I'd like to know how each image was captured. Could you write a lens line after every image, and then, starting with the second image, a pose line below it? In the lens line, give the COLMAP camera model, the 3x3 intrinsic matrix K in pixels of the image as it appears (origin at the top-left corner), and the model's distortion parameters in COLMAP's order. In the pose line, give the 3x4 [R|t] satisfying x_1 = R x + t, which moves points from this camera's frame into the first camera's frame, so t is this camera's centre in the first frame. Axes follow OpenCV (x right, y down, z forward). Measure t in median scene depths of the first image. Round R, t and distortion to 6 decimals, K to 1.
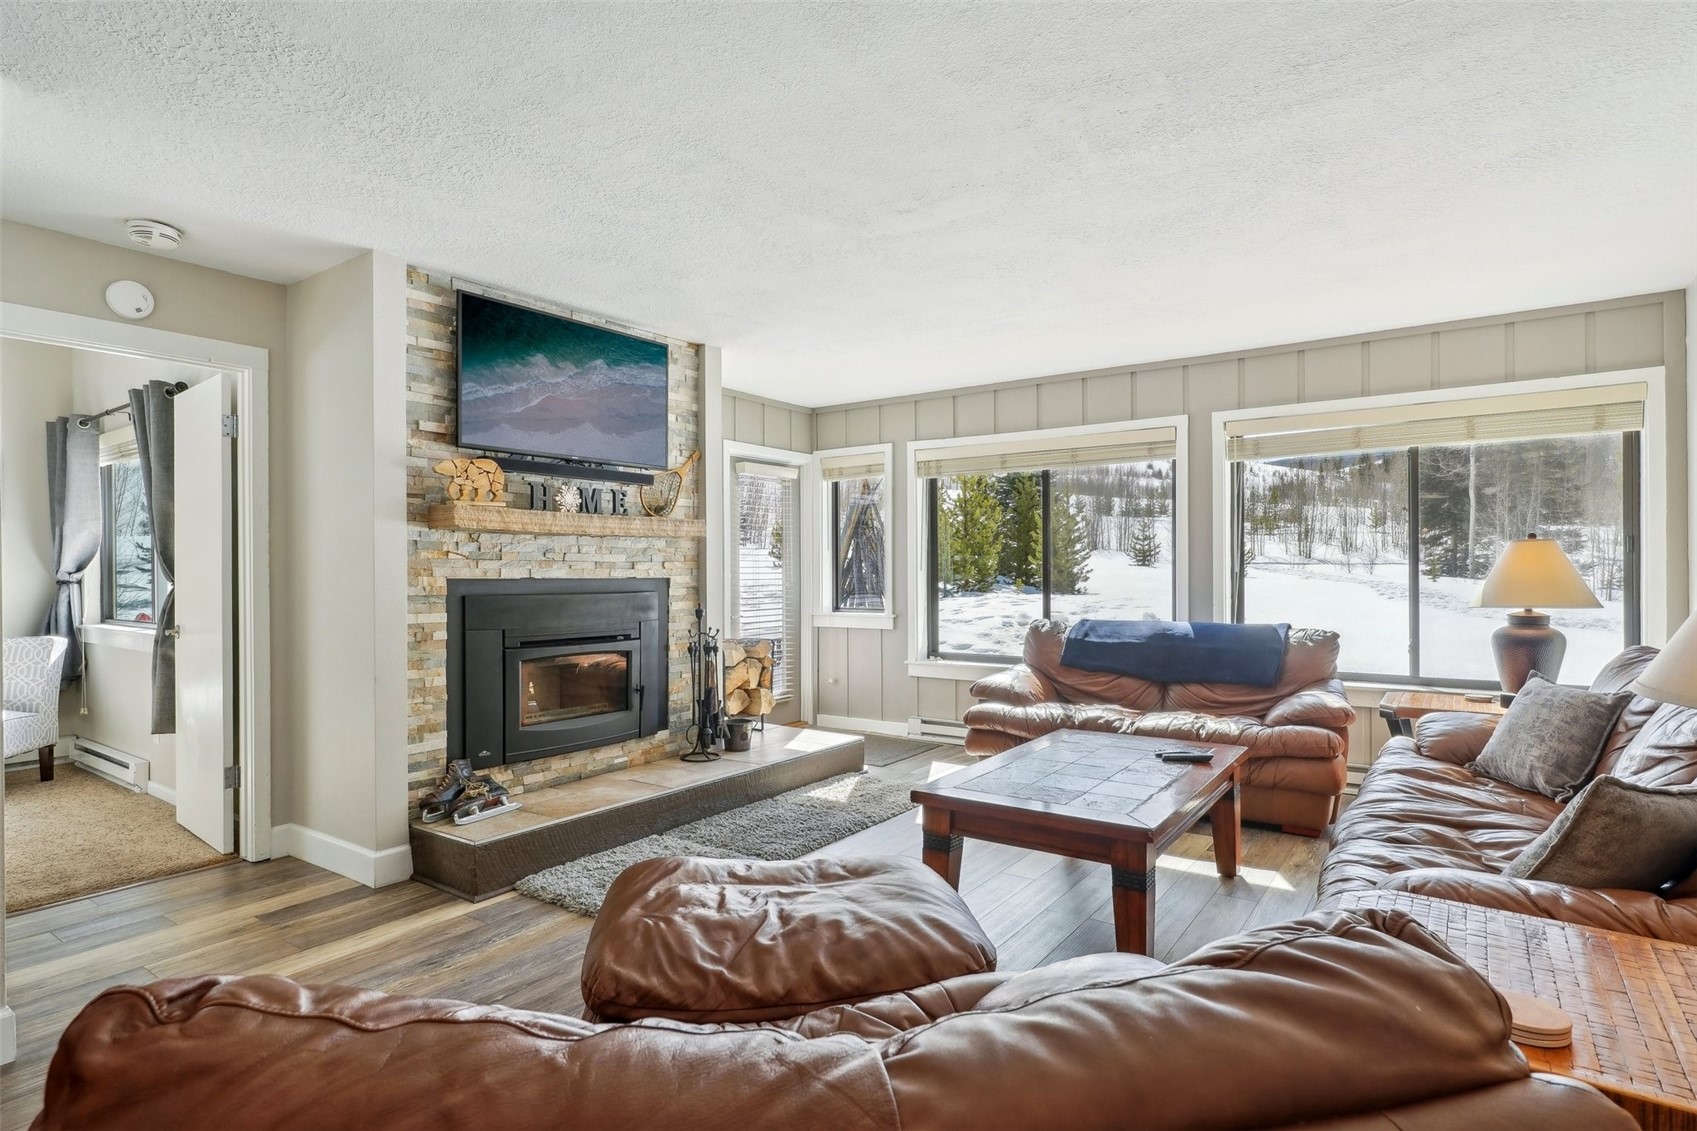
lens RADIAL K [[892.8, 0, 841.4], [0, 892.8, 565.0], [0, 0, 1]] dist [0.005660, -0.000672]
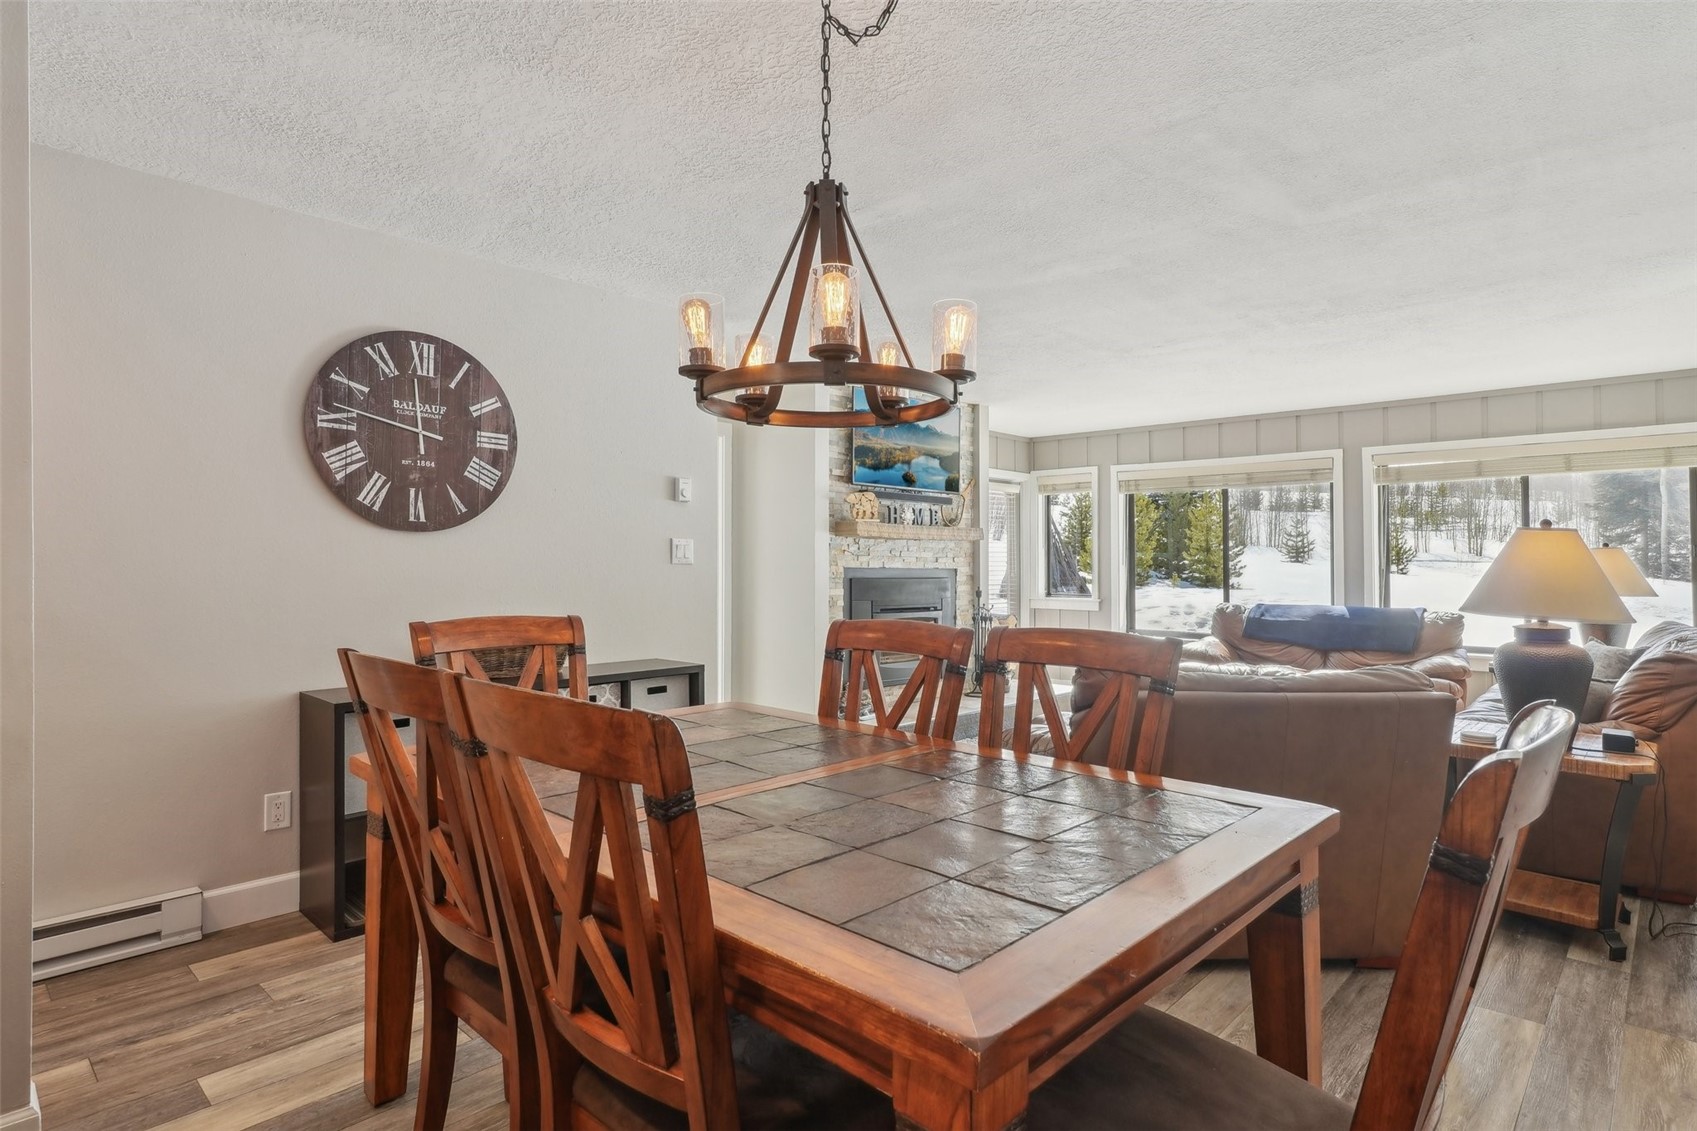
lens RADIAL K [[892.8, 0, 844.9], [0, 892.8, 529.5], [0, 0, 1]] dist [0.005660, -0.000672]
pose [[0.990215, 0.004443, -0.139478, -0.160967], [-0.008839, 0.999483, -0.030913, -0.002253], [0.139269, 0.031844, 0.989743, -0.419724]]
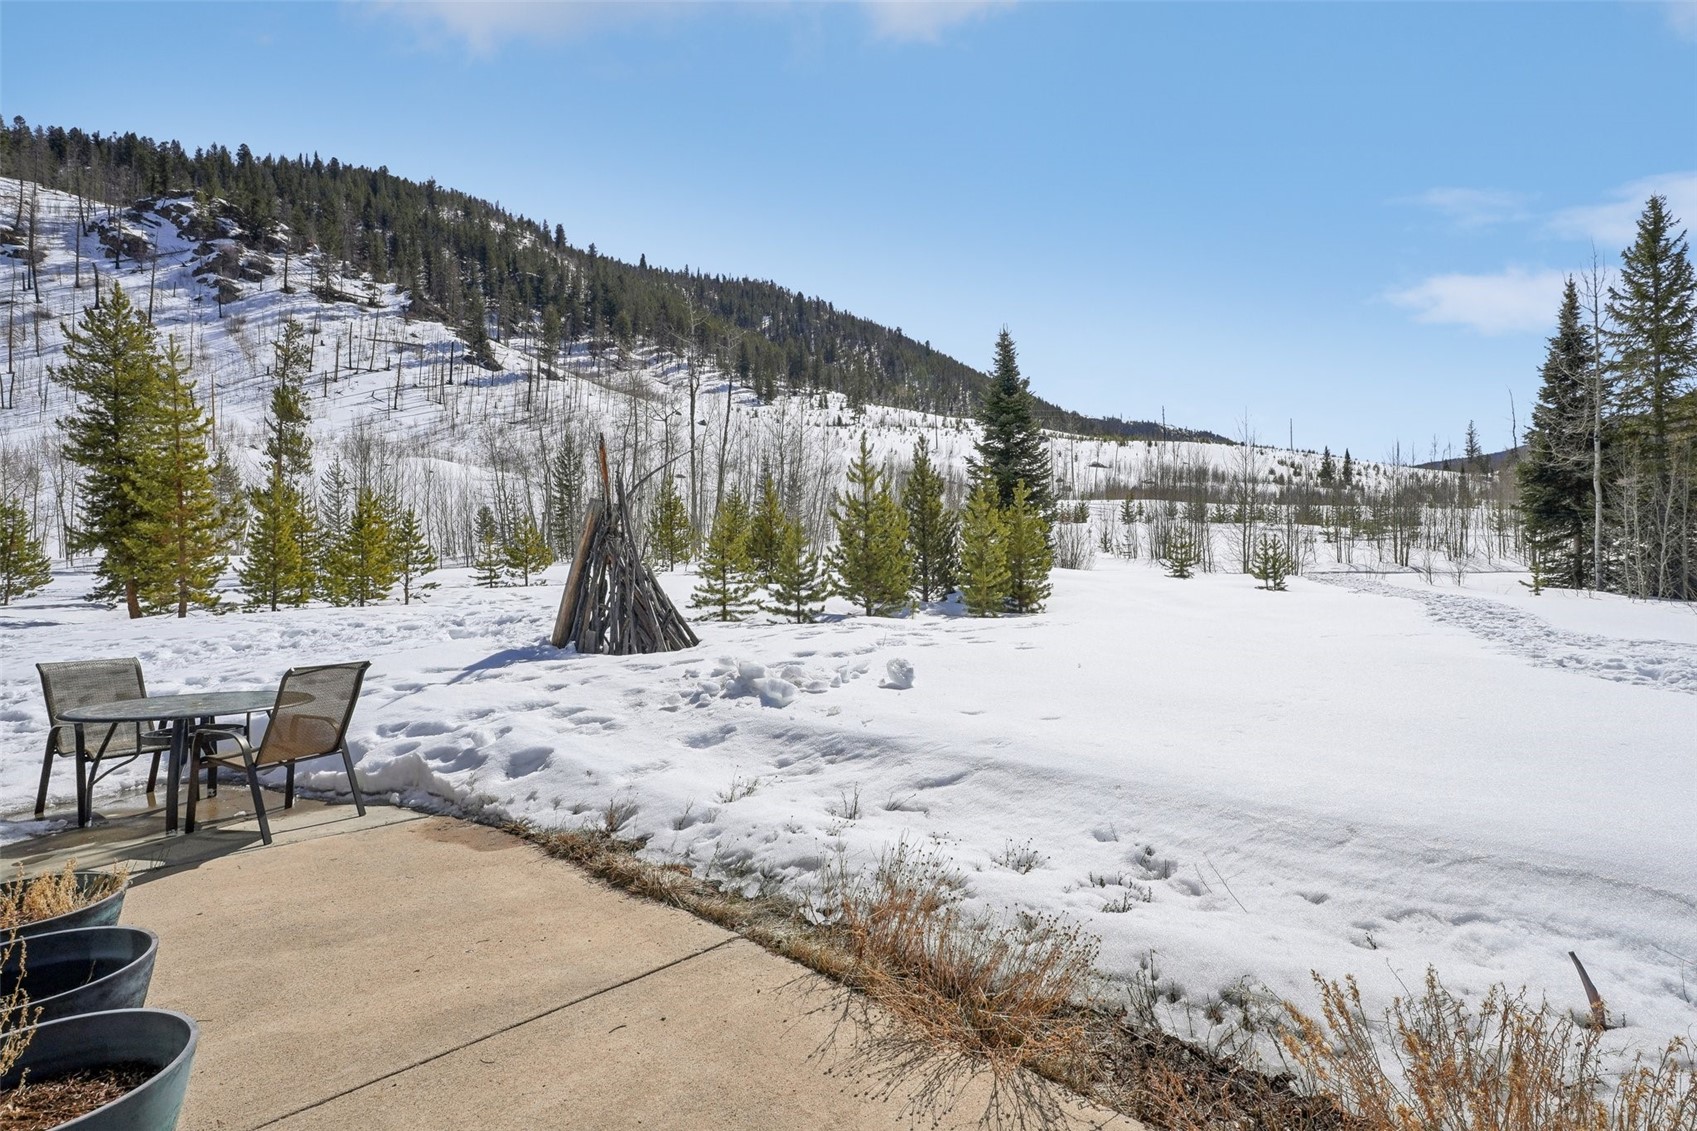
lens RADIAL K [[848.1, 0, 843.7], [0, 848.1, 571.2], [0, 0, 1]] dist [0.000087, 0.000474]
pose [[0.988944, -0.009144, -0.148010, 0.924994], [0.008293, 0.999945, -0.006364, -0.018794], [0.148060, 0.005066, 0.988965, 0.890736]]
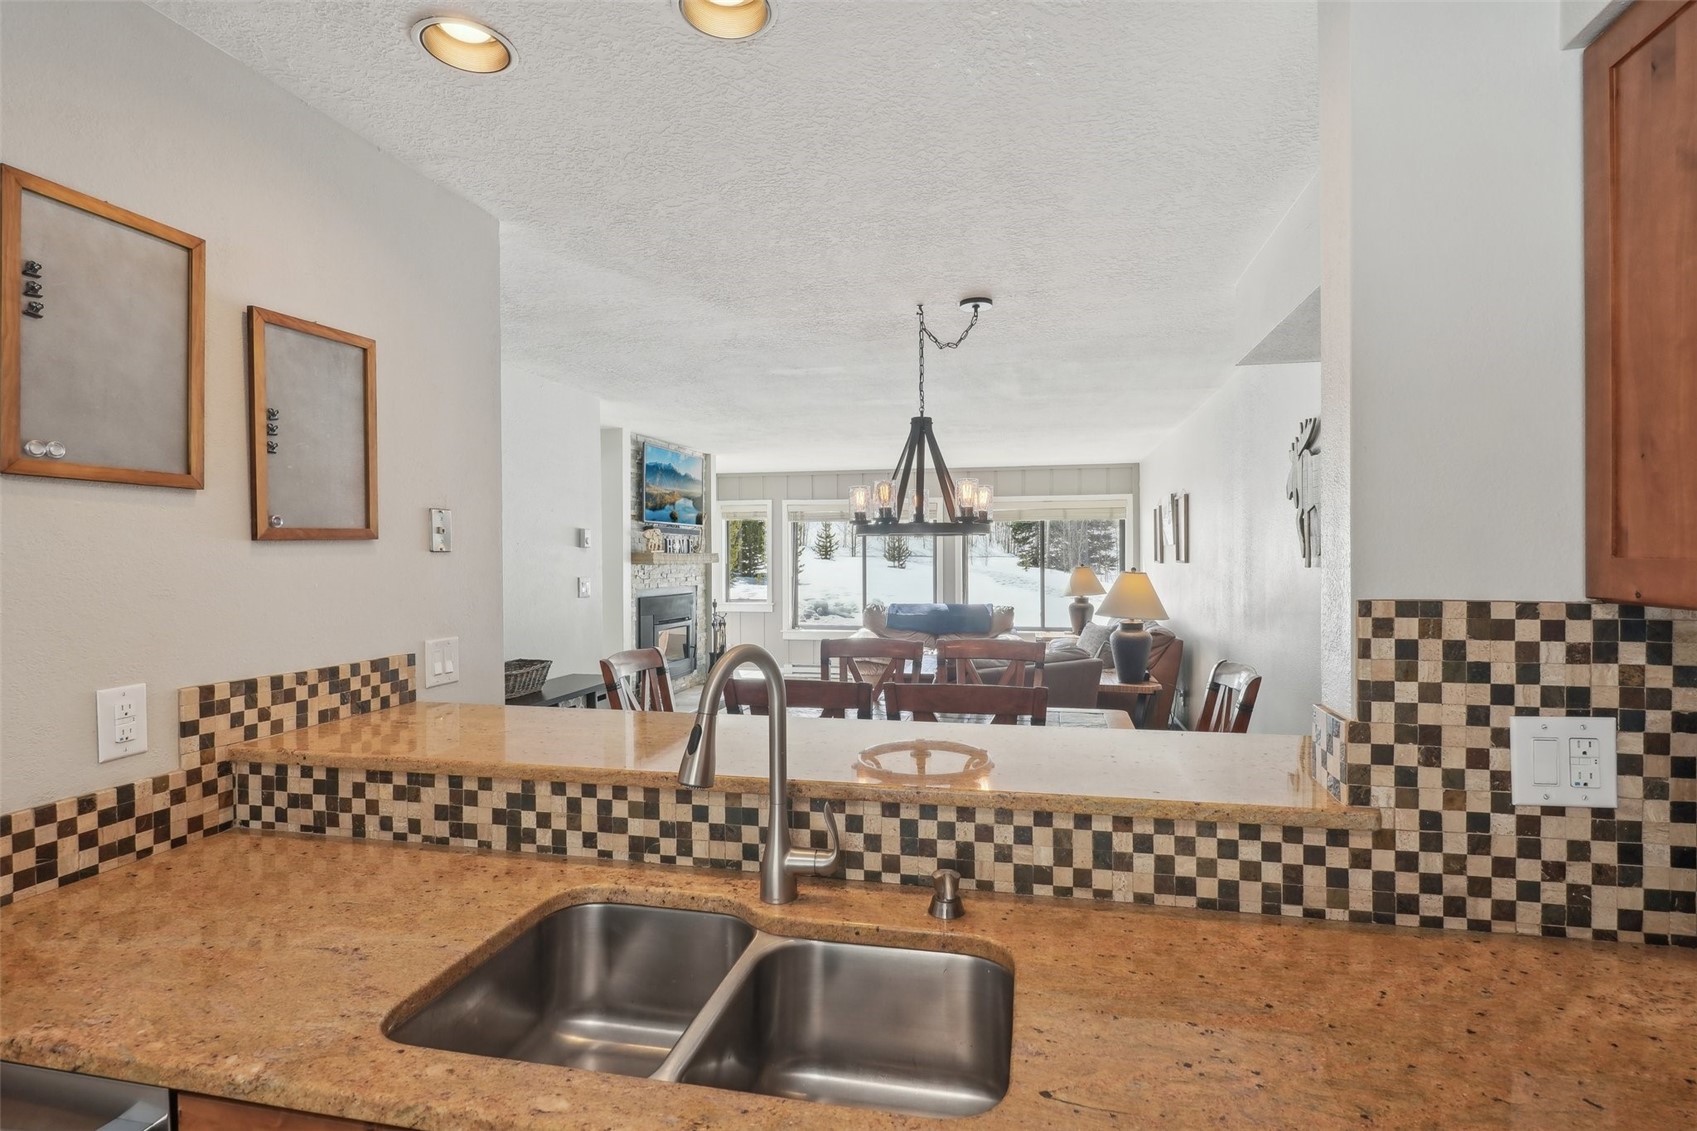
lens RADIAL K [[848.1, 0, 844.3], [0, 848.1, 556.1], [0, 0, 1]] dist [0.000087, 0.000474]
pose [[0.927564, 0.000142, 0.373665, -0.525268], [-0.001331, 0.999995, 0.002922, -0.047553], [-0.373663, -0.003208, 0.927559, -0.663333]]
